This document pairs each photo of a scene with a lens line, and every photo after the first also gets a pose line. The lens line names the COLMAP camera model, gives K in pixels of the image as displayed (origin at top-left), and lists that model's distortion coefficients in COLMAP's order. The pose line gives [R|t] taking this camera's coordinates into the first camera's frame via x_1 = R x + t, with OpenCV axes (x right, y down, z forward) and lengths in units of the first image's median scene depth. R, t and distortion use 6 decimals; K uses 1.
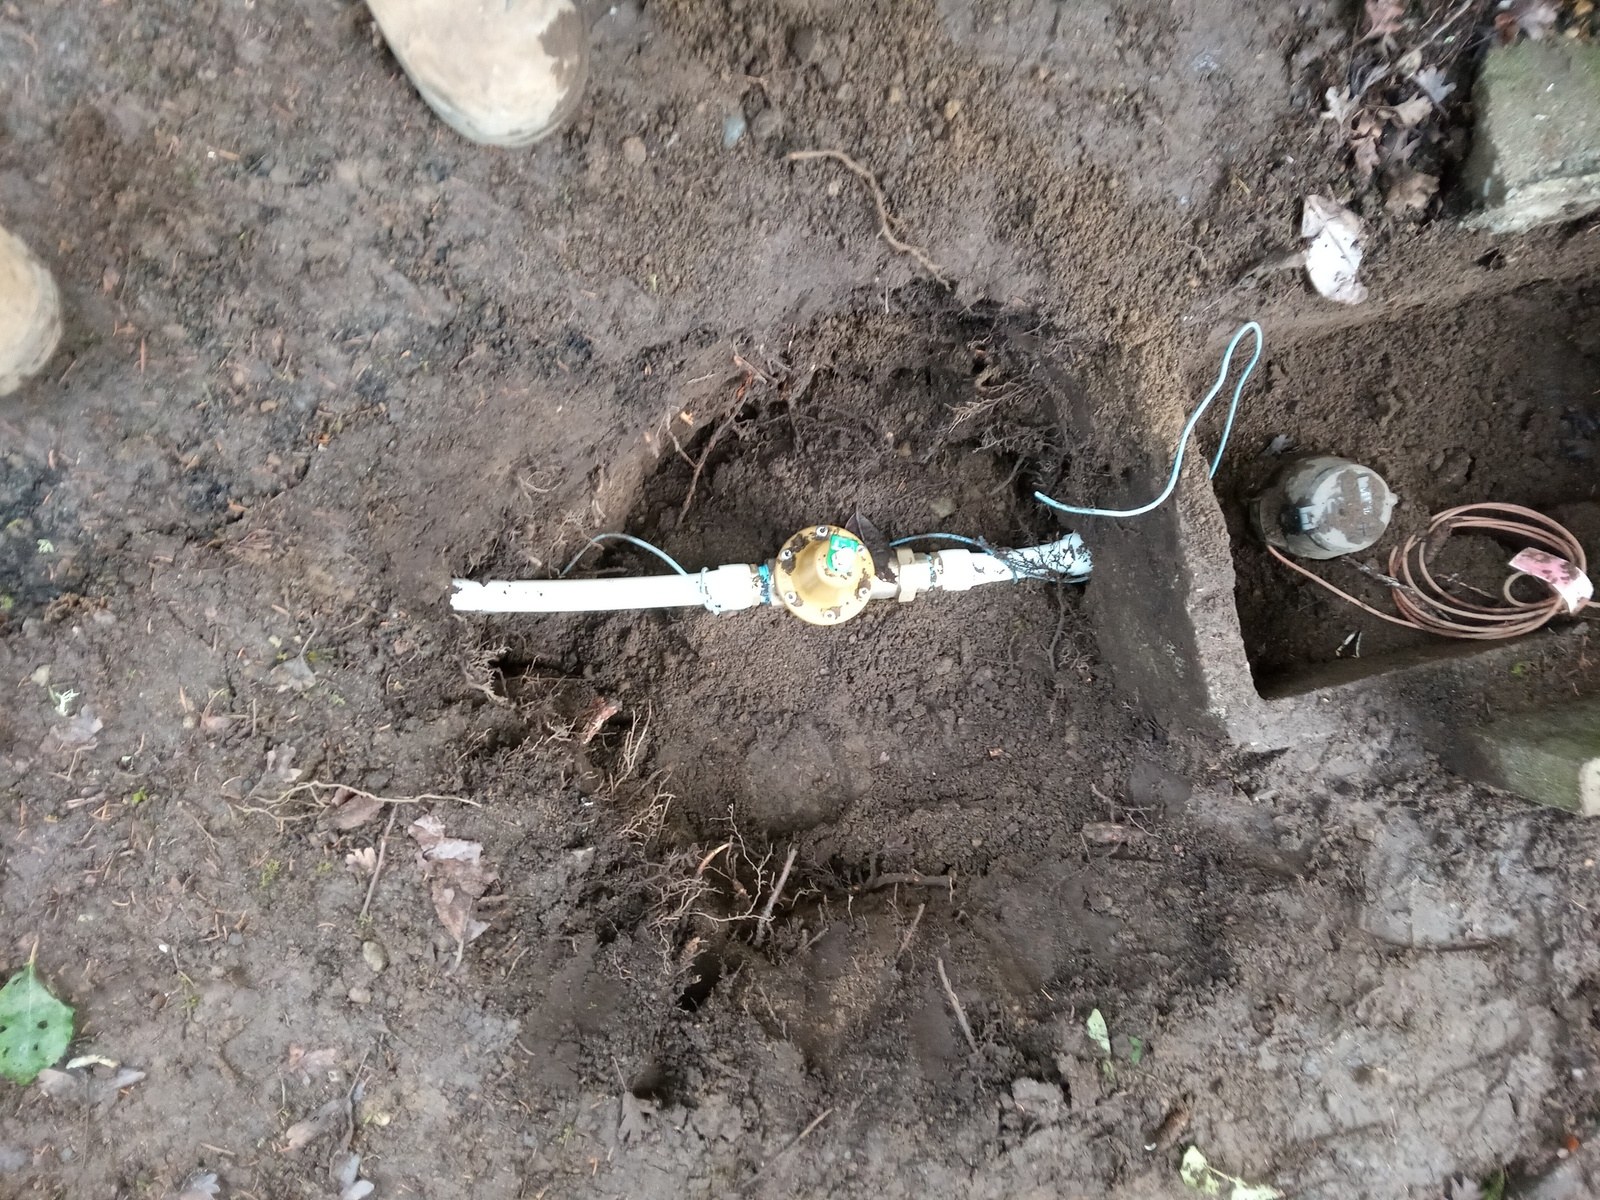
lens RADIAL K [[1037.9, 0, 800.0], [0, 1037.9, 600.0], [0, 0, 1]] dist [0.019578, -0.040270]
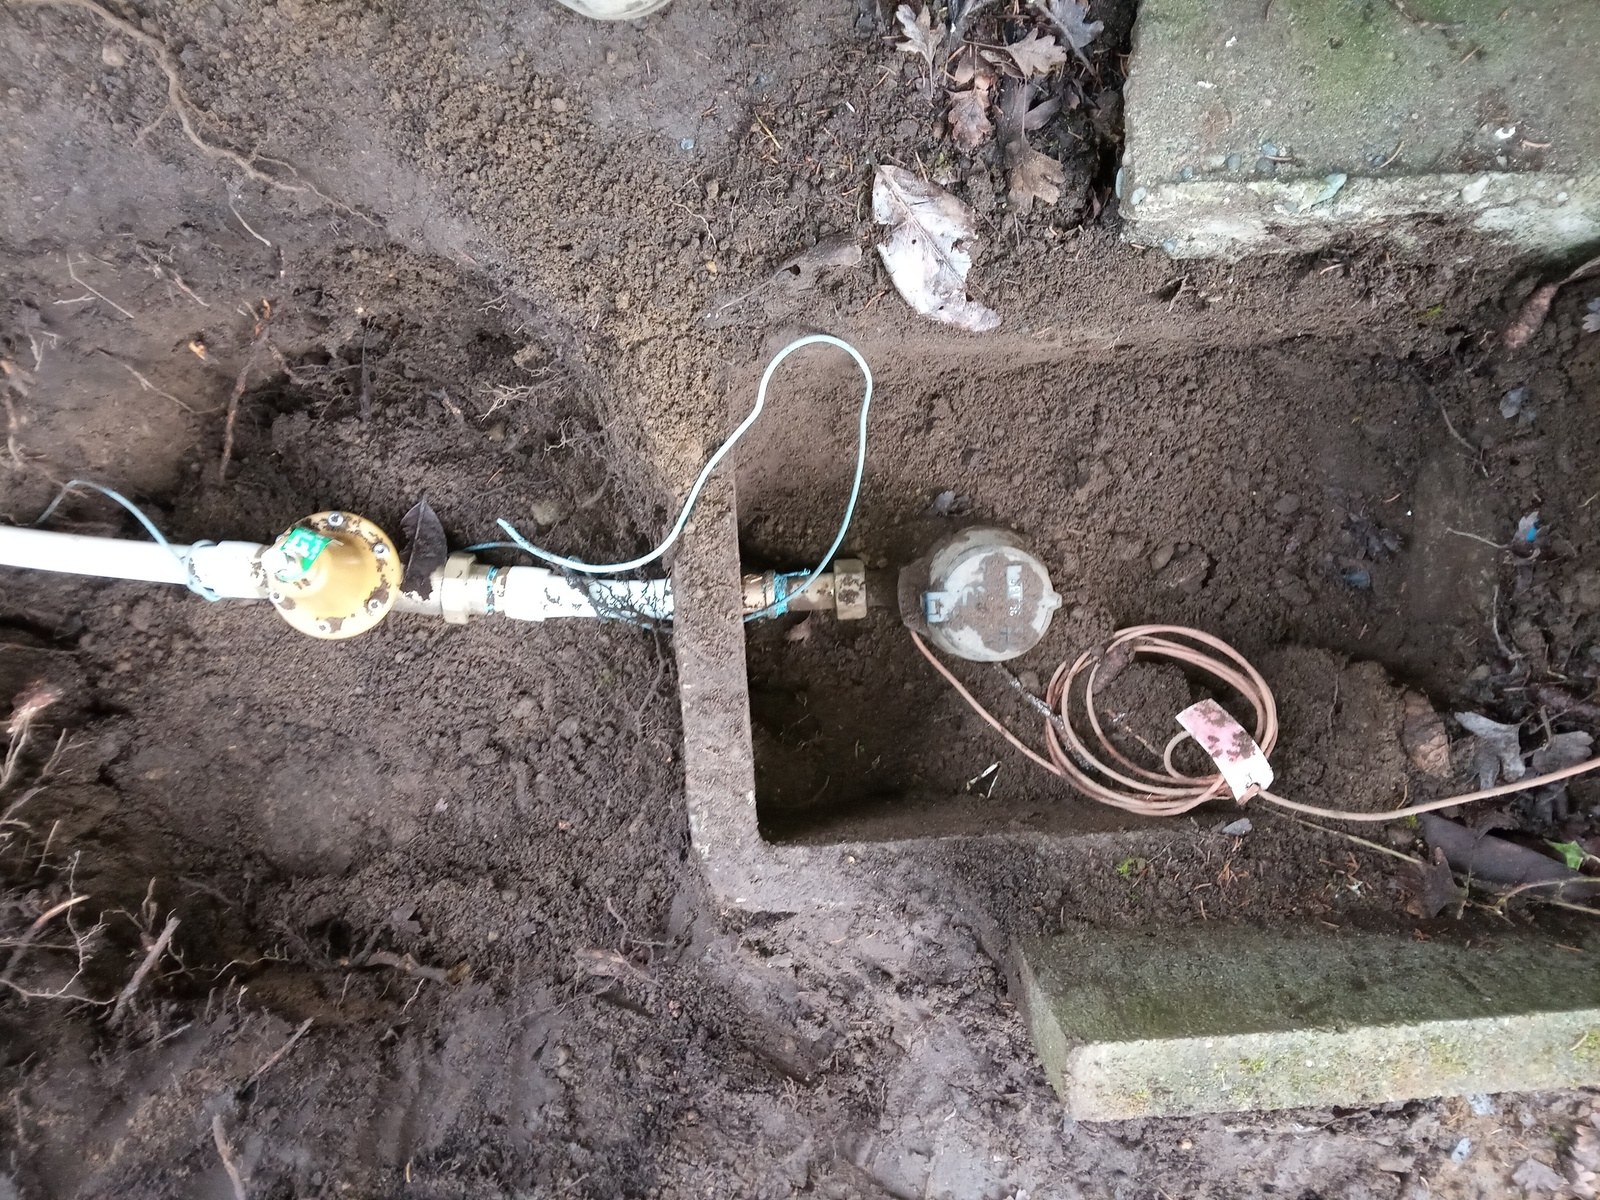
lens RADIAL K [[1067.9, 0, 800.0], [0, 1067.9, 600.0], [0, 0, 1]] dist [0.034081, -0.049898]
pose [[0.983553, 0.165846, -0.071542, 0.463706], [-0.162667, 0.985502, 0.048229, -0.109397], [0.078503, -0.035799, 0.996271, 0.230532]]
